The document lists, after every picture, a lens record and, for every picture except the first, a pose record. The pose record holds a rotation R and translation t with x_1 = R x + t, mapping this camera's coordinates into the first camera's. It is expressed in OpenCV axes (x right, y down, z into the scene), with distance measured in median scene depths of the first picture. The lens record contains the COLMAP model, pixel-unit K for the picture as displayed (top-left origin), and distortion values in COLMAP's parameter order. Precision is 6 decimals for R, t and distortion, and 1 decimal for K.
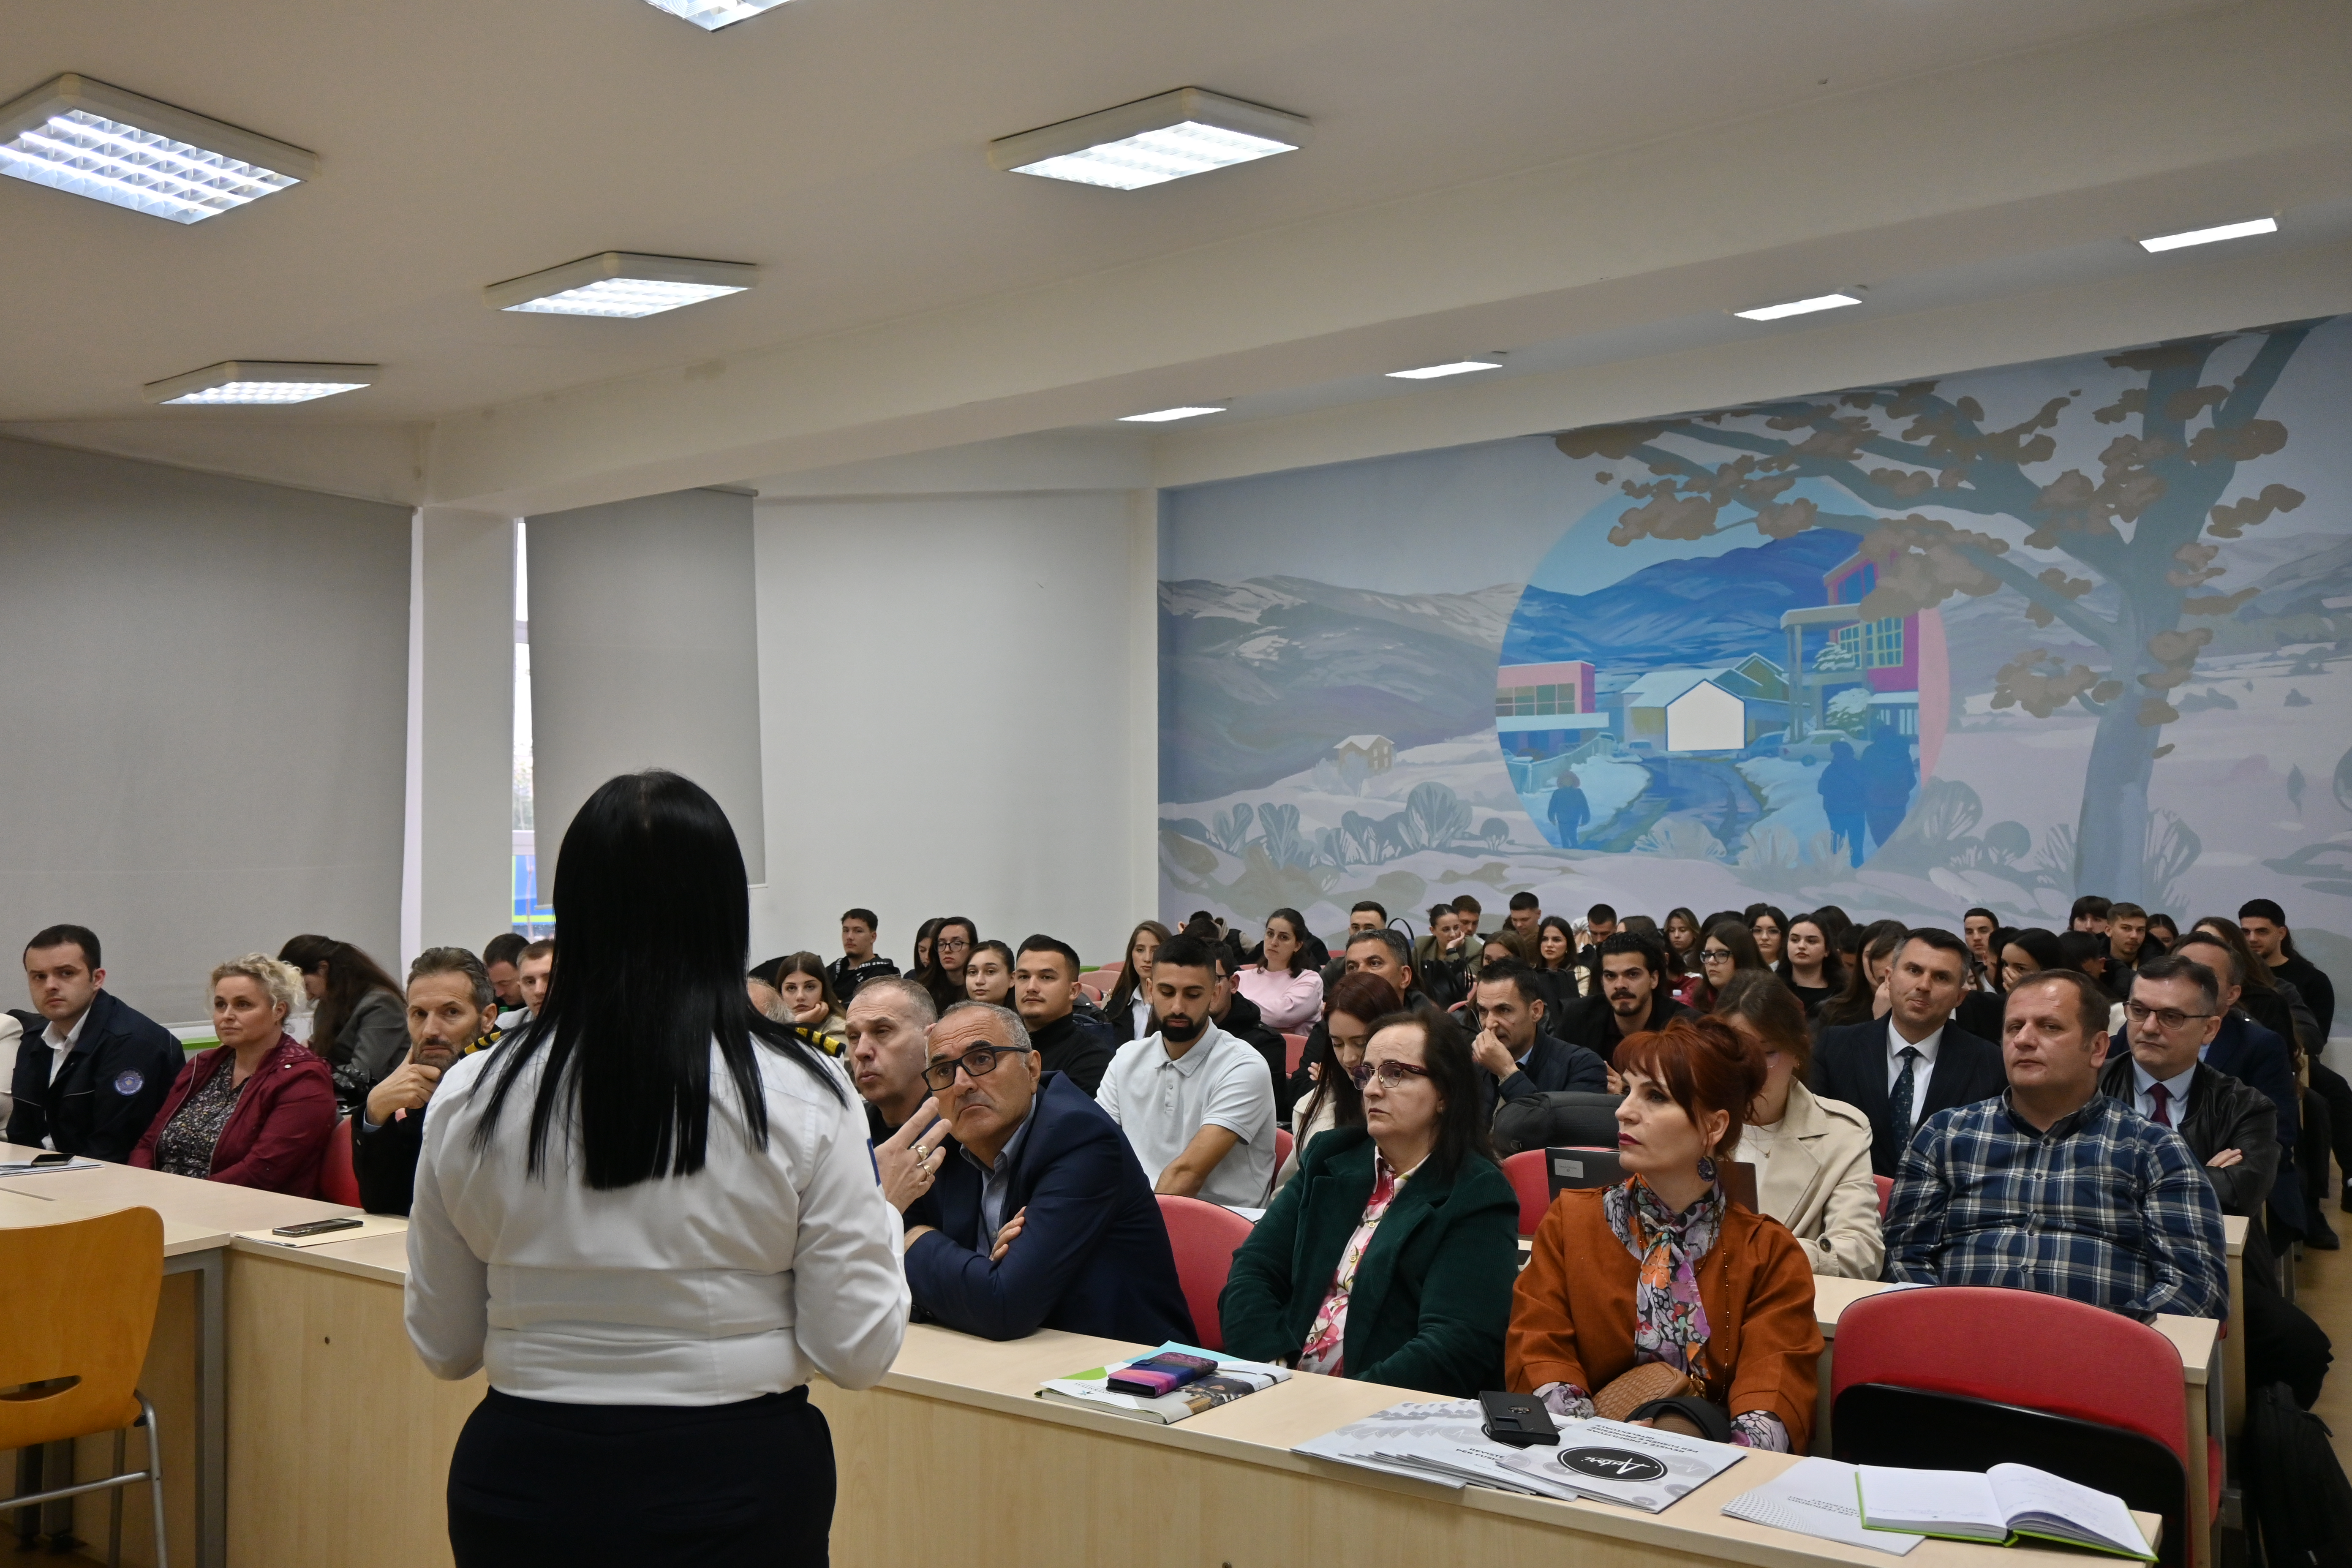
lens RADIAL K [[1809.8, 0, 1169.2], [0, 1809.8, 777.5], [0, 0, 1]] dist [-0.007524, -0.001593]
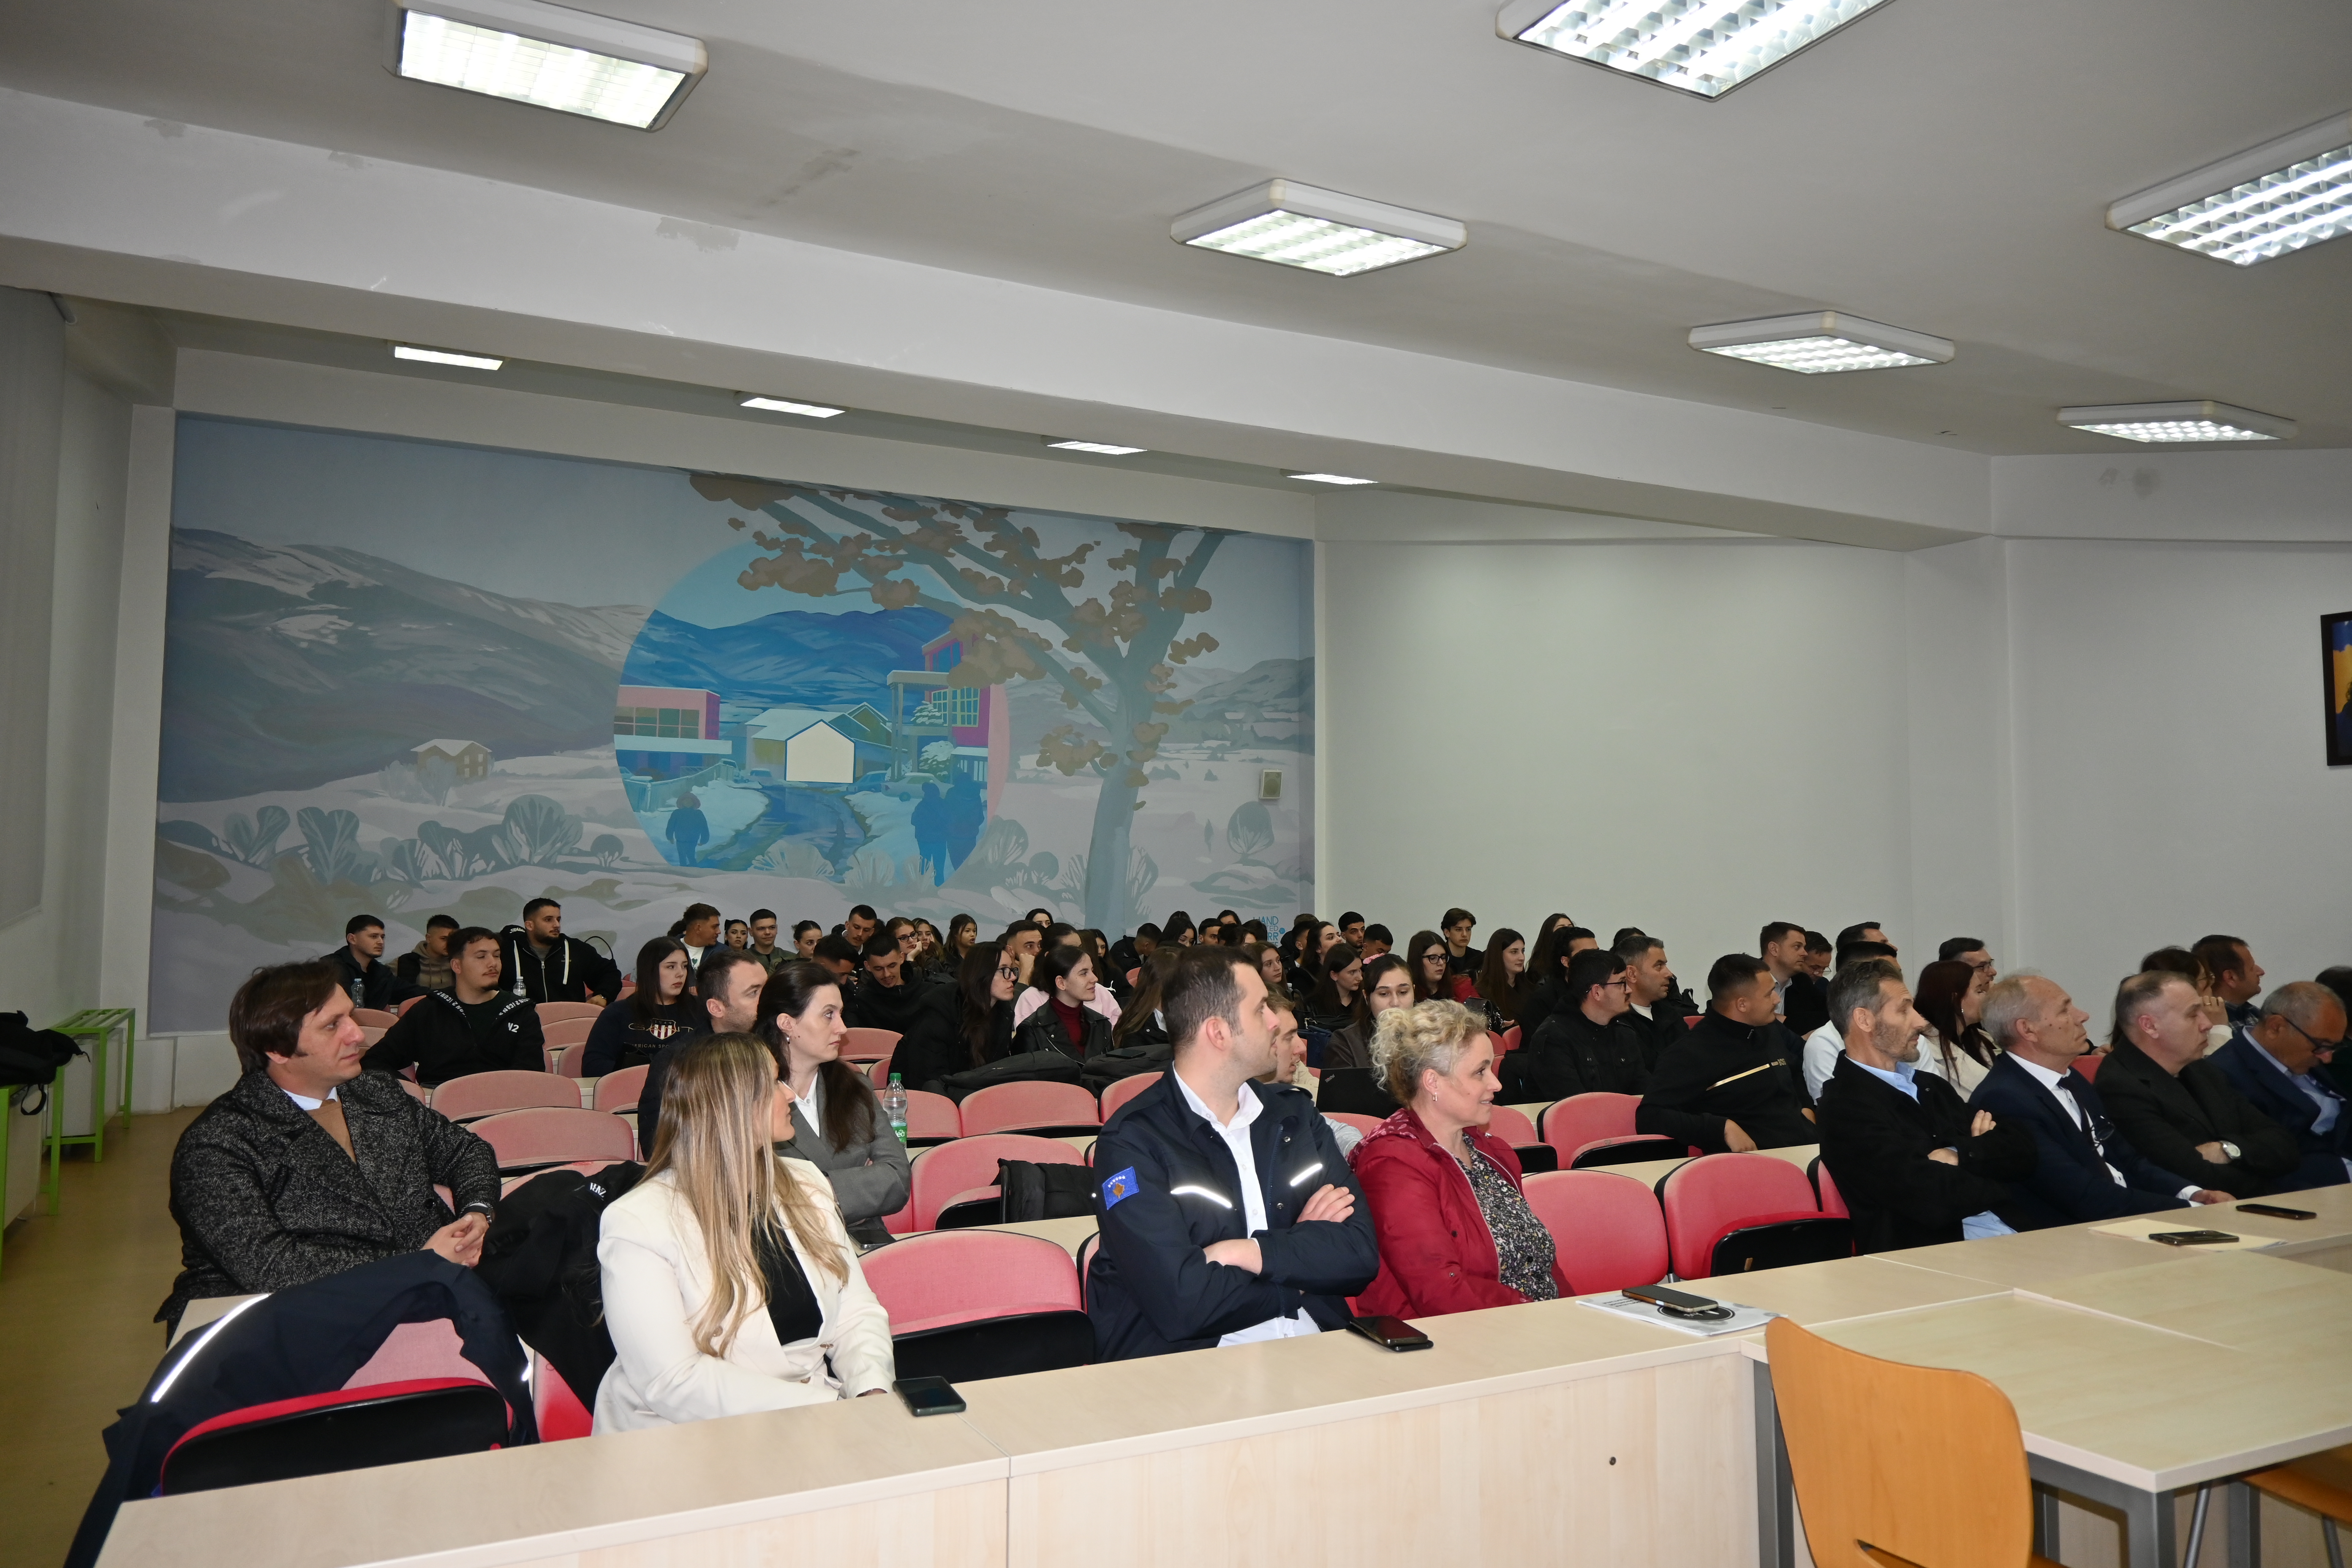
lens RADIAL K [[1594.6, 0, 1178.2], [0, 1594.6, 793.1], [0, 0, 1]] dist [-0.001214, 0.000654]
pose [[0.490809, 0.055125, 0.869522, -0.468479], [-0.048376, 0.998181, -0.035976, 0.017017], [-0.869923, -0.024407, 0.492583, 0.309467]]
